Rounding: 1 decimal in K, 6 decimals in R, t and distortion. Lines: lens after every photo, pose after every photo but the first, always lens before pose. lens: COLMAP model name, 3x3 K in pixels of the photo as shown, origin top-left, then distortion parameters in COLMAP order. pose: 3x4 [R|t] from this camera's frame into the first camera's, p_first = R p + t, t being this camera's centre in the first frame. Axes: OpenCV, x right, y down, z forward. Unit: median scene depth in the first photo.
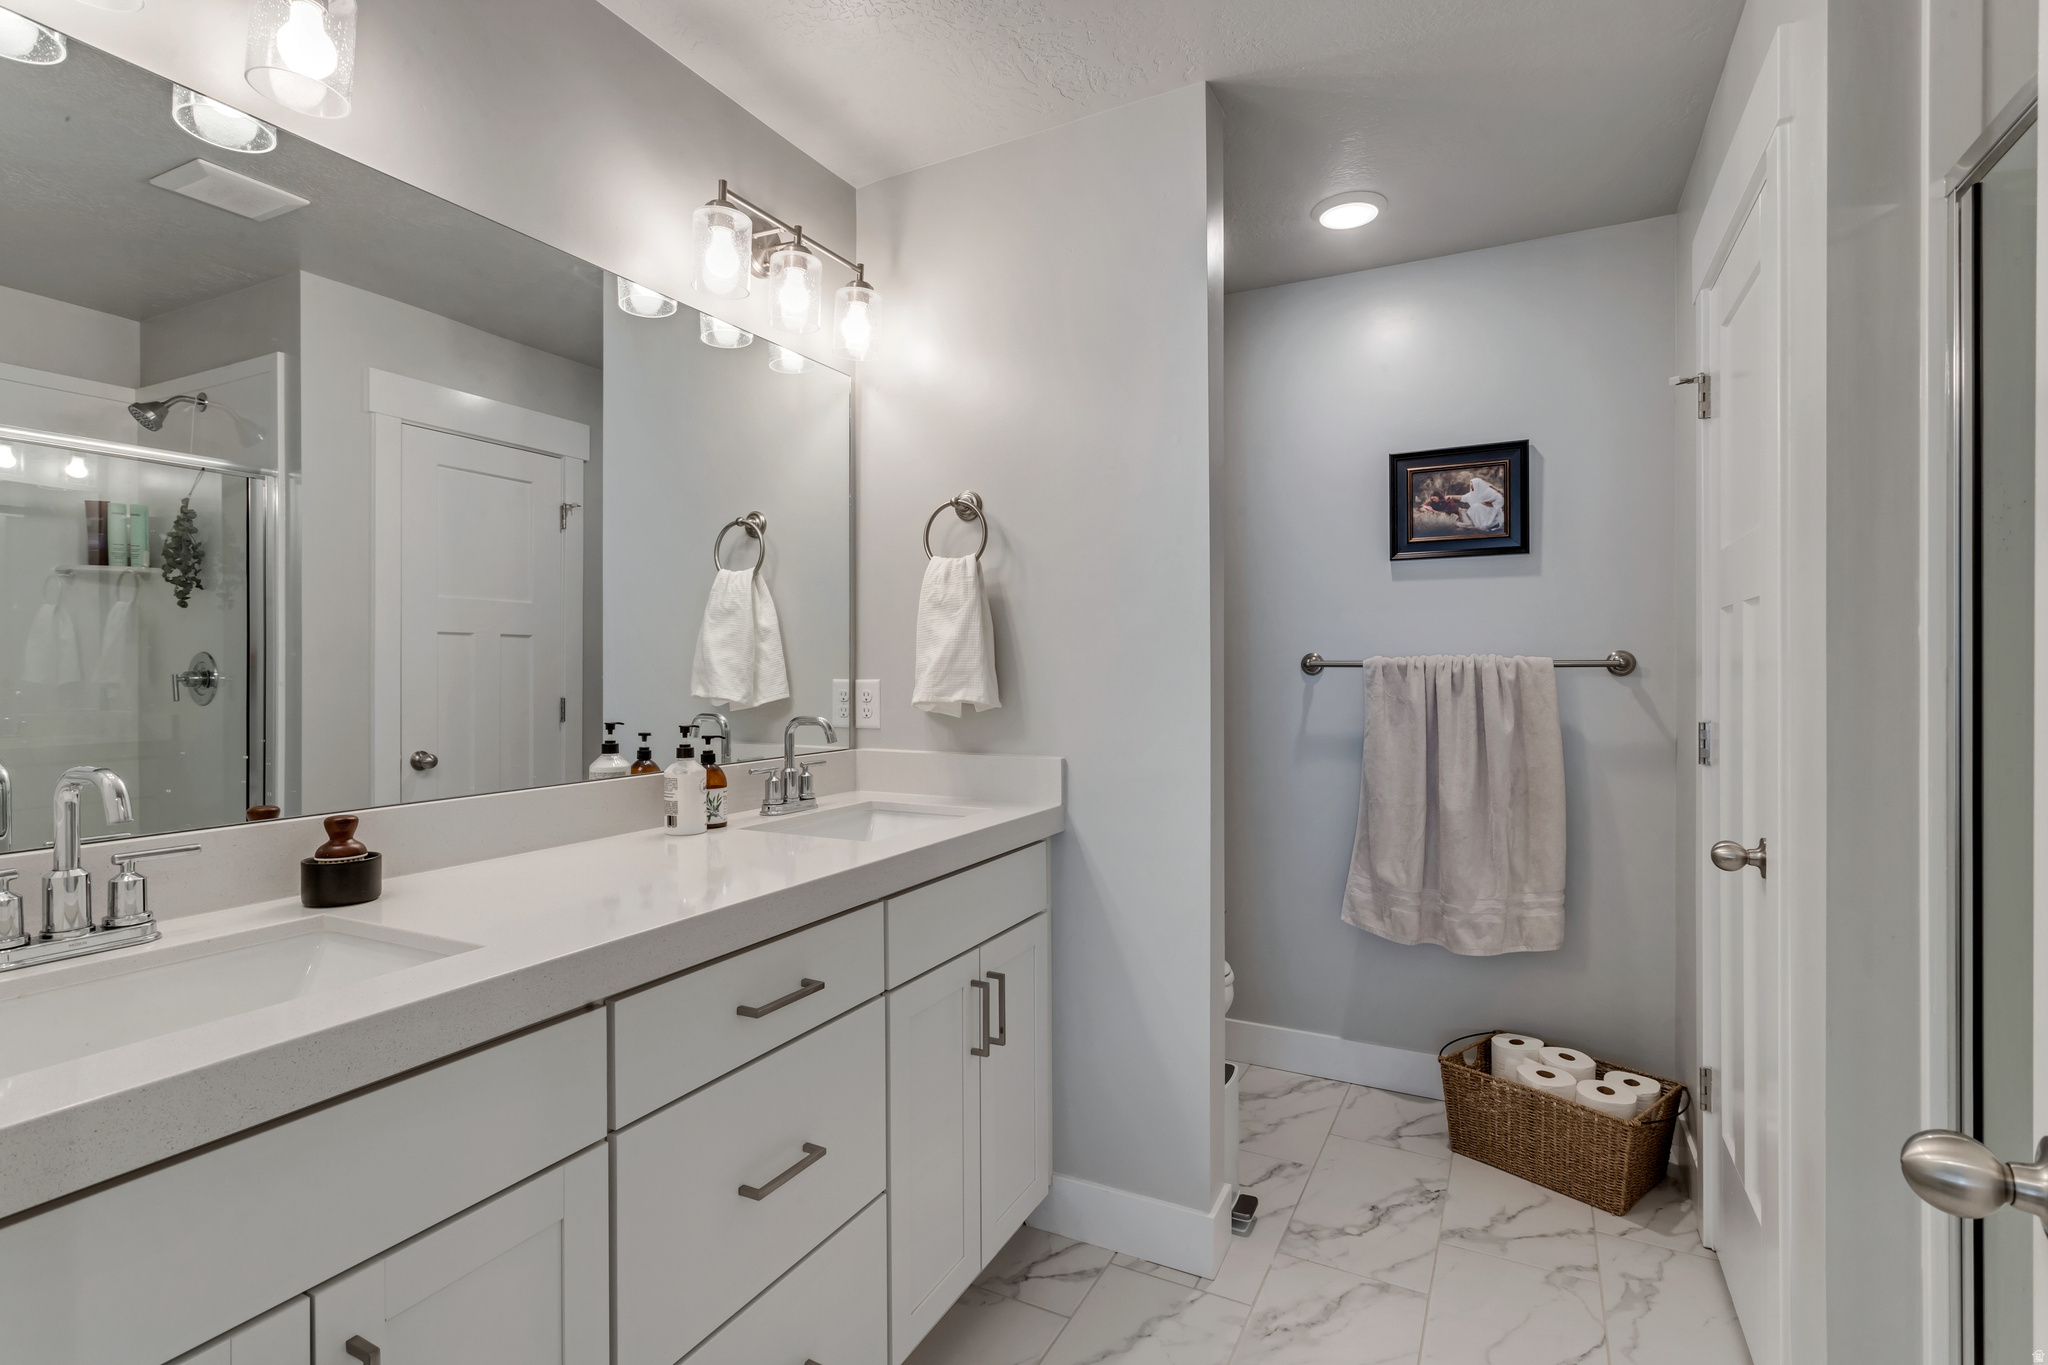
lens RADIAL K [[956.8, 0, 1019.1], [0, 956.8, 674.2], [0, 0, 1]] dist [-0.004405, -0.000463]
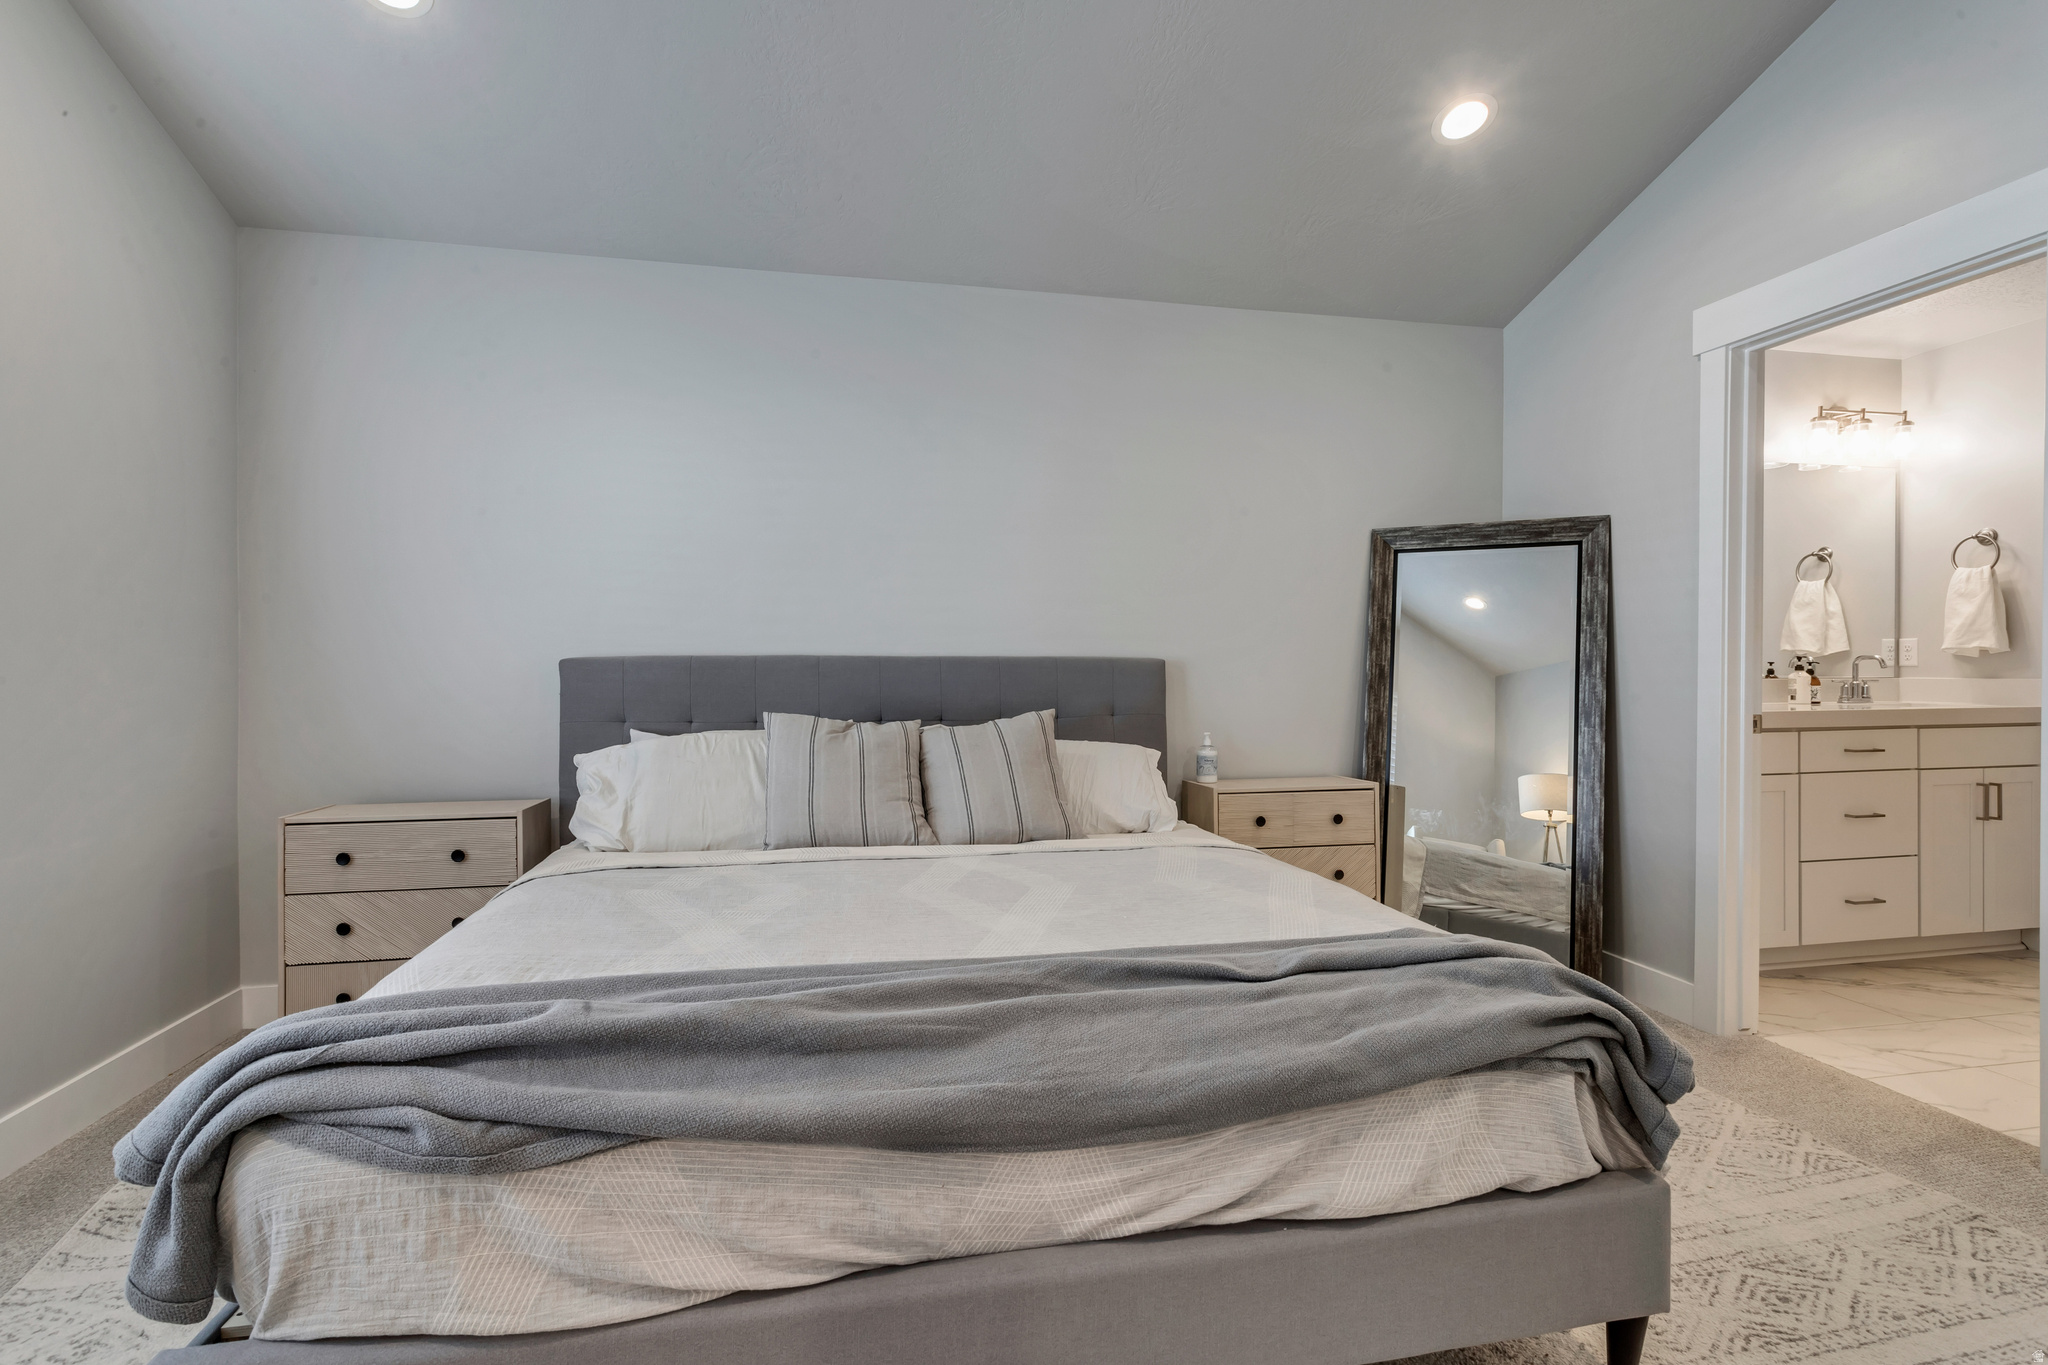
lens RADIAL K [[956.8, 0, 1011.5], [0, 956.8, 671.6], [0, 0, 1]] dist [-0.004405, -0.000463]
pose [[0.613108, 0.006447, -0.789973, 0.237016], [-0.004750, 0.999979, 0.004475, 0.073410], [0.789985, 0.001008, 0.613126, -1.520205]]
